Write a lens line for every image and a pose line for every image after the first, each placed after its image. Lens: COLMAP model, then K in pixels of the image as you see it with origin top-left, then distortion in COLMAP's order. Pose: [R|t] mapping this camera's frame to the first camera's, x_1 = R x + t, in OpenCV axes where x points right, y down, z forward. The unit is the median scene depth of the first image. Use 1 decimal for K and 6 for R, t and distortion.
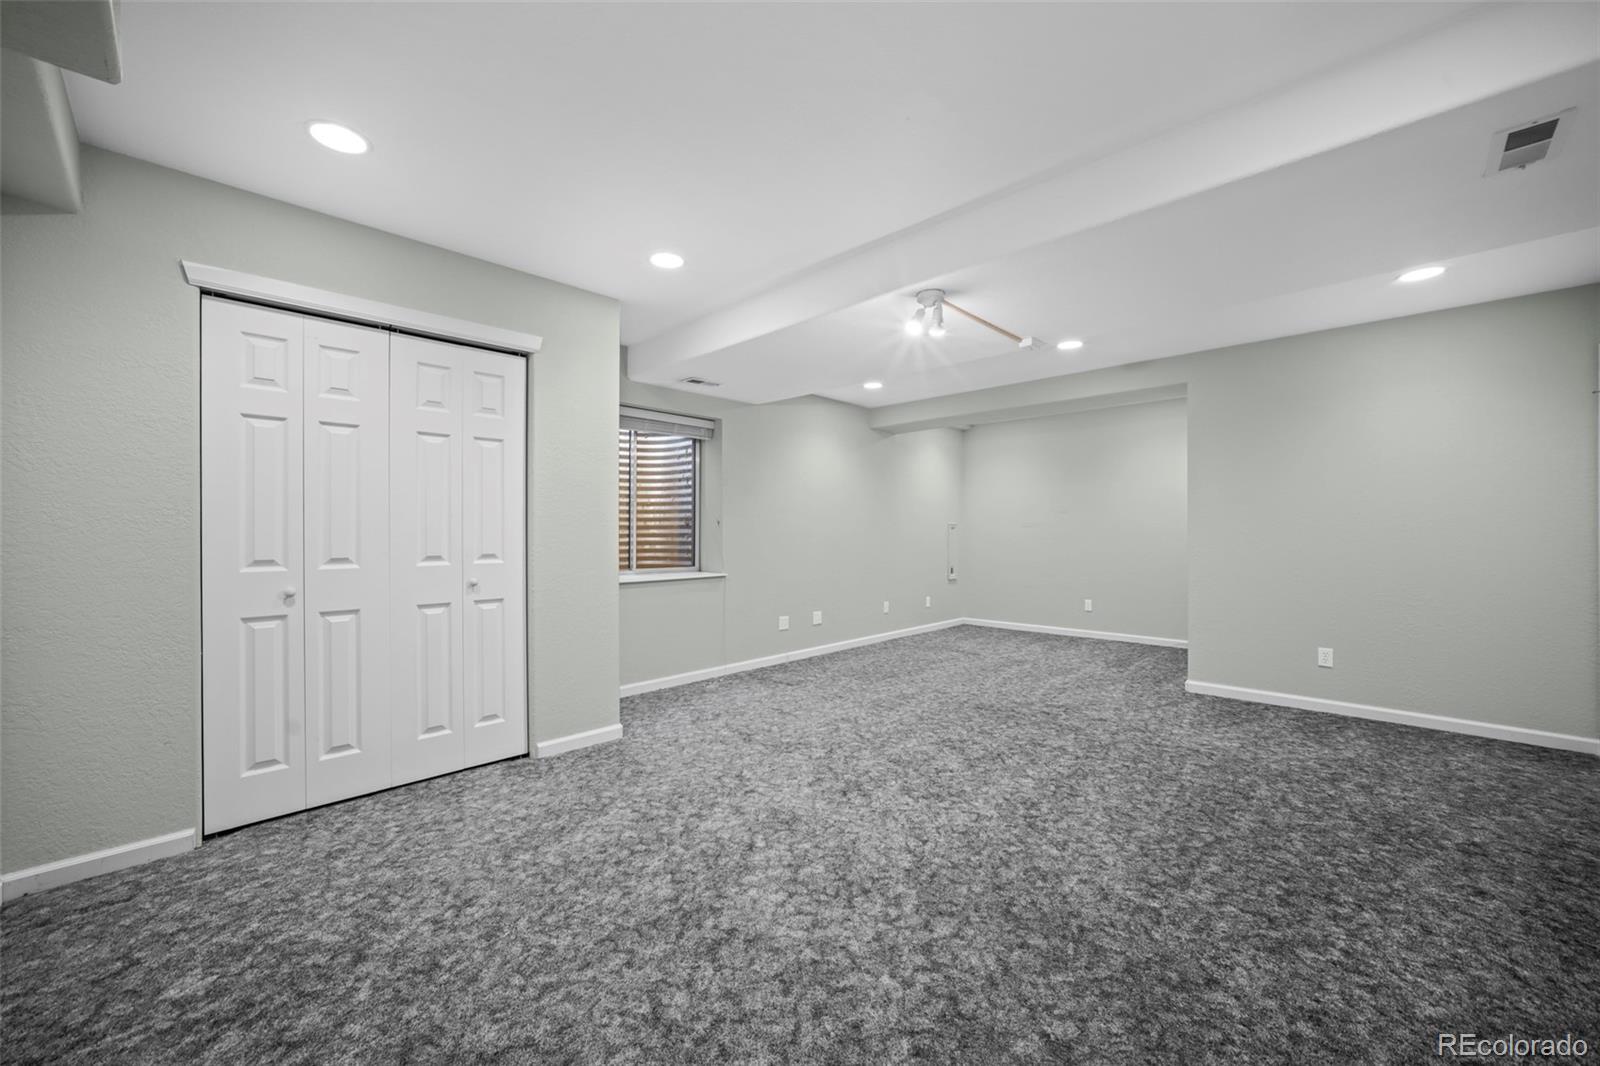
lens RADIAL K [[601.2, 0, 802.8], [0, 601.2, 534.1], [0, 0, 1]] dist [-0.014686, 0.003474]
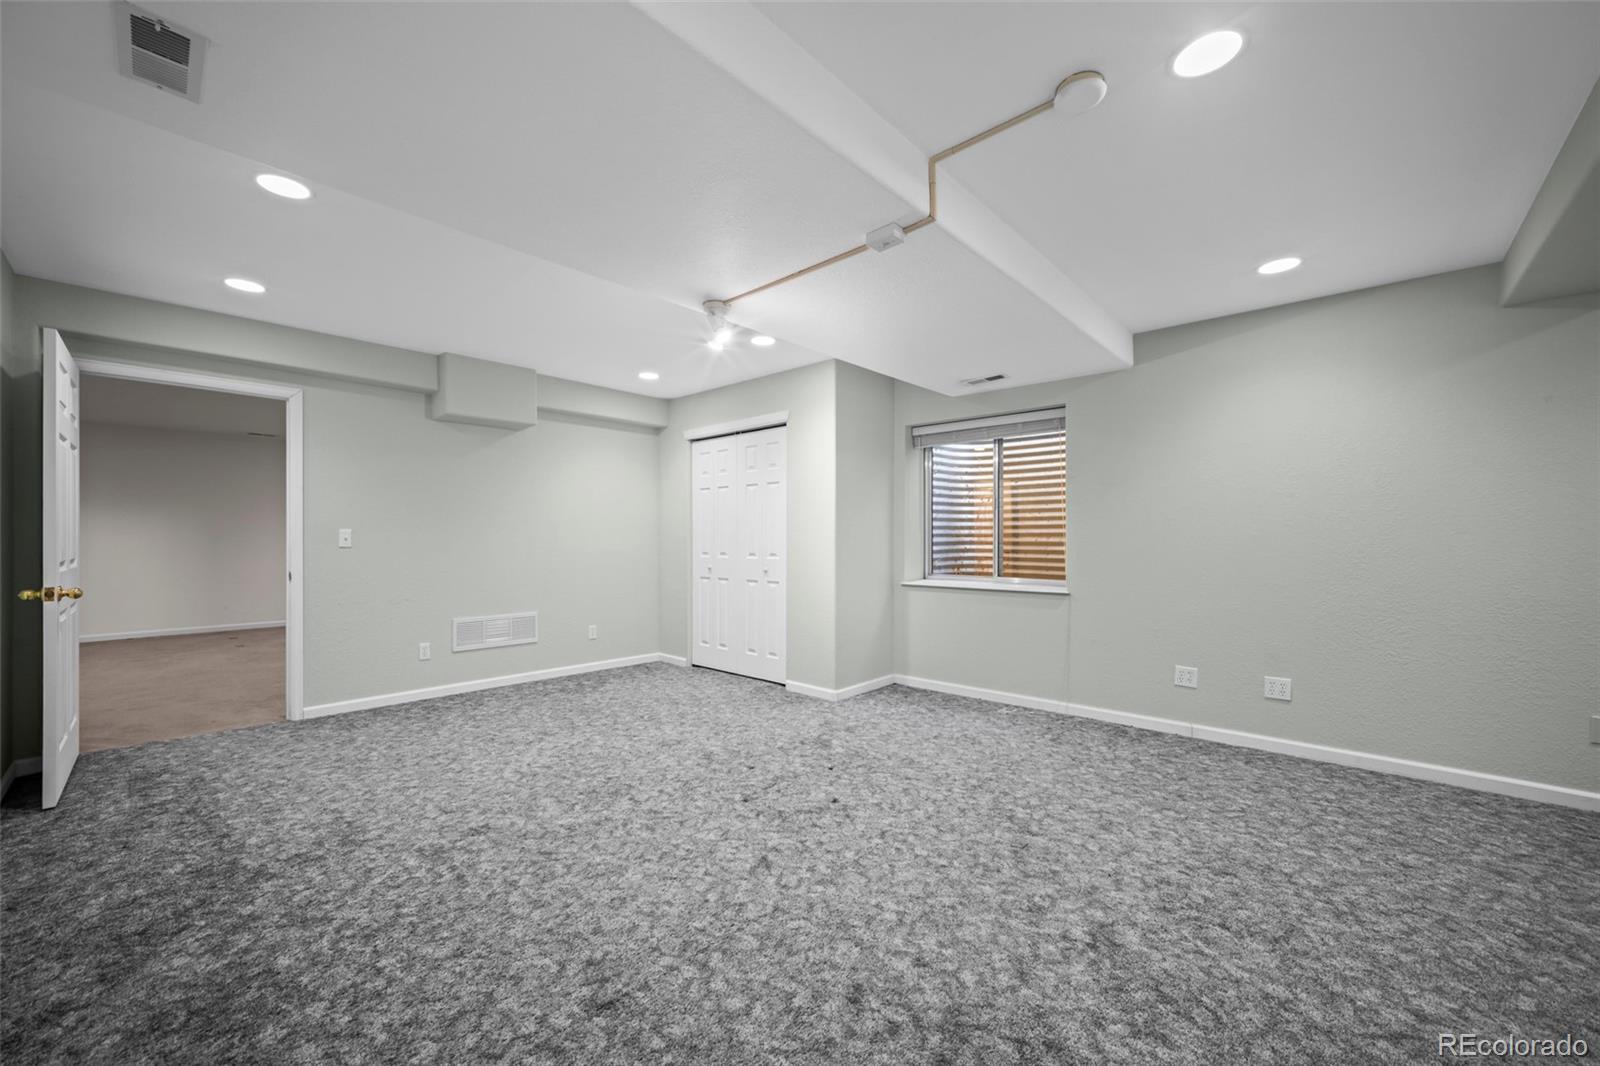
lens RADIAL K [[601.2, 0, 789.8], [0, 601.2, 536.6], [0, 0, 1]] dist [-0.014686, 0.003474]
pose [[0.040607, -0.004314, -0.999166, 1.067132], [-0.002013, 0.999988, -0.004399, -0.004844], [0.999173, 0.002190, 0.040598, 0.937792]]
